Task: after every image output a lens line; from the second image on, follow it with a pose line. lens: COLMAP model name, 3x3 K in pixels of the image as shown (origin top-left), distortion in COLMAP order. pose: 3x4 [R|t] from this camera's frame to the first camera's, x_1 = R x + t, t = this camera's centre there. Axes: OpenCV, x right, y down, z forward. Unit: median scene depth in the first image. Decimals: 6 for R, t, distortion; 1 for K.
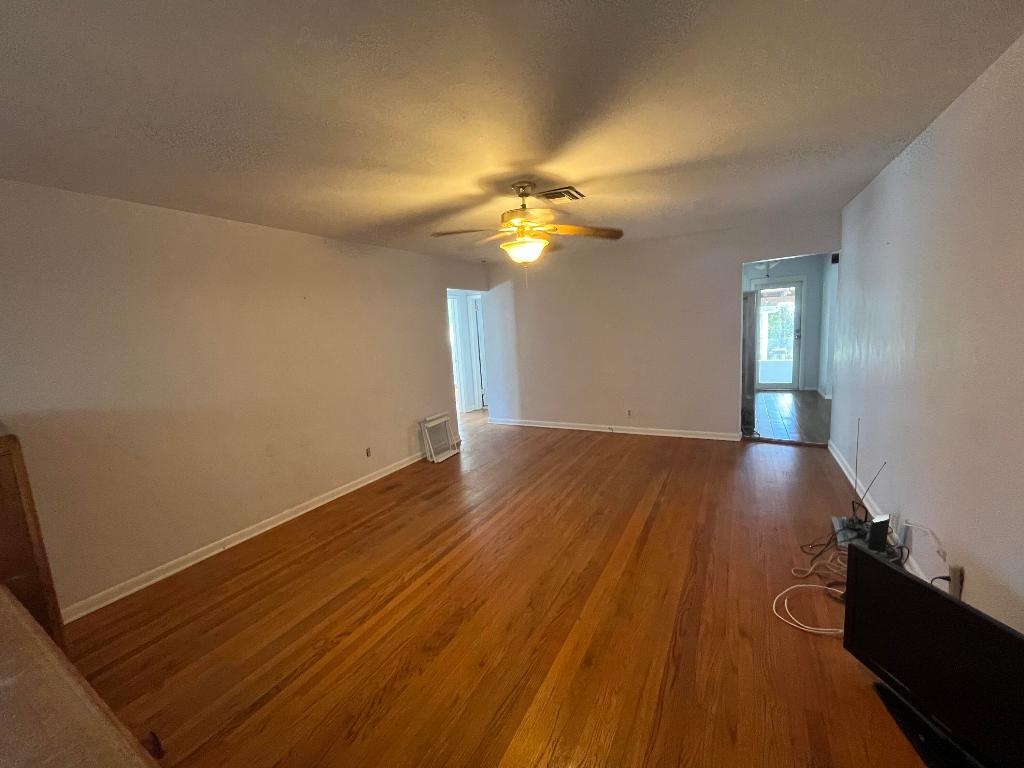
lens RADIAL K [[429.7, 0, 512.0], [0, 429.7, 384.0], [0, 0, 1]] dist [-0.011872, 0.002765]
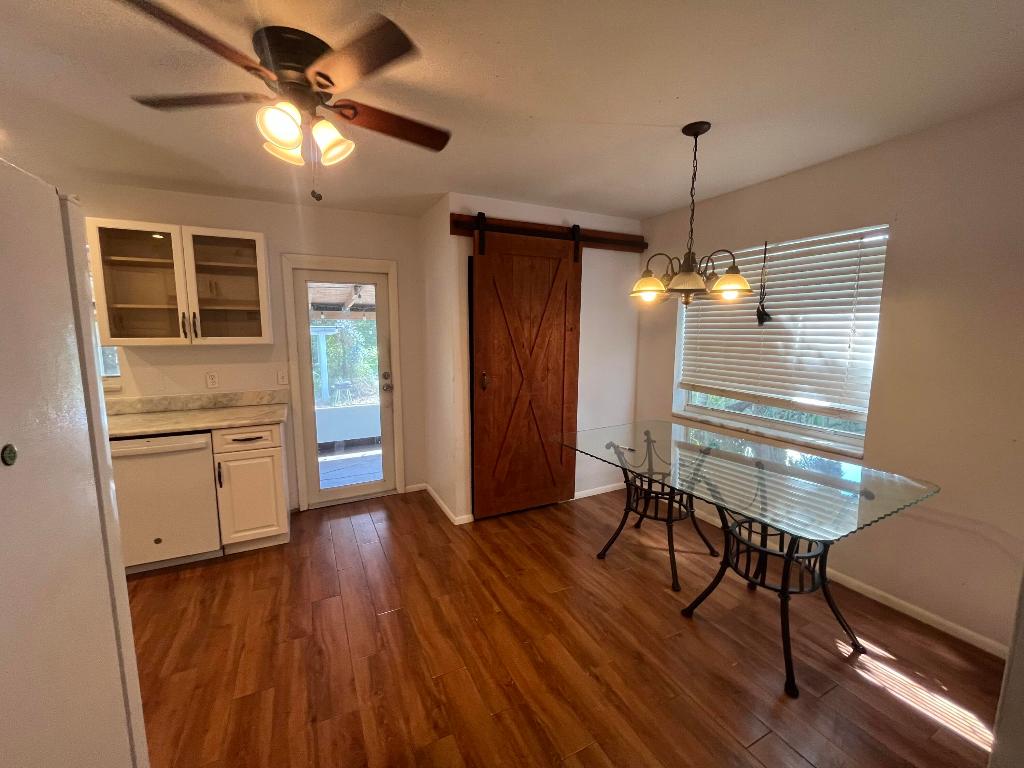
lens RADIAL K [[429.7, 0, 512.0], [0, 429.7, 384.0], [0, 0, 1]] dist [-0.011872, 0.002765]
pose [[0.582815, -0.043315, 0.811450, 0.356262], [0.074242, 0.997240, -0.000091, -0.103571], [-0.809207, 0.060297, 0.584422, 0.600404]]
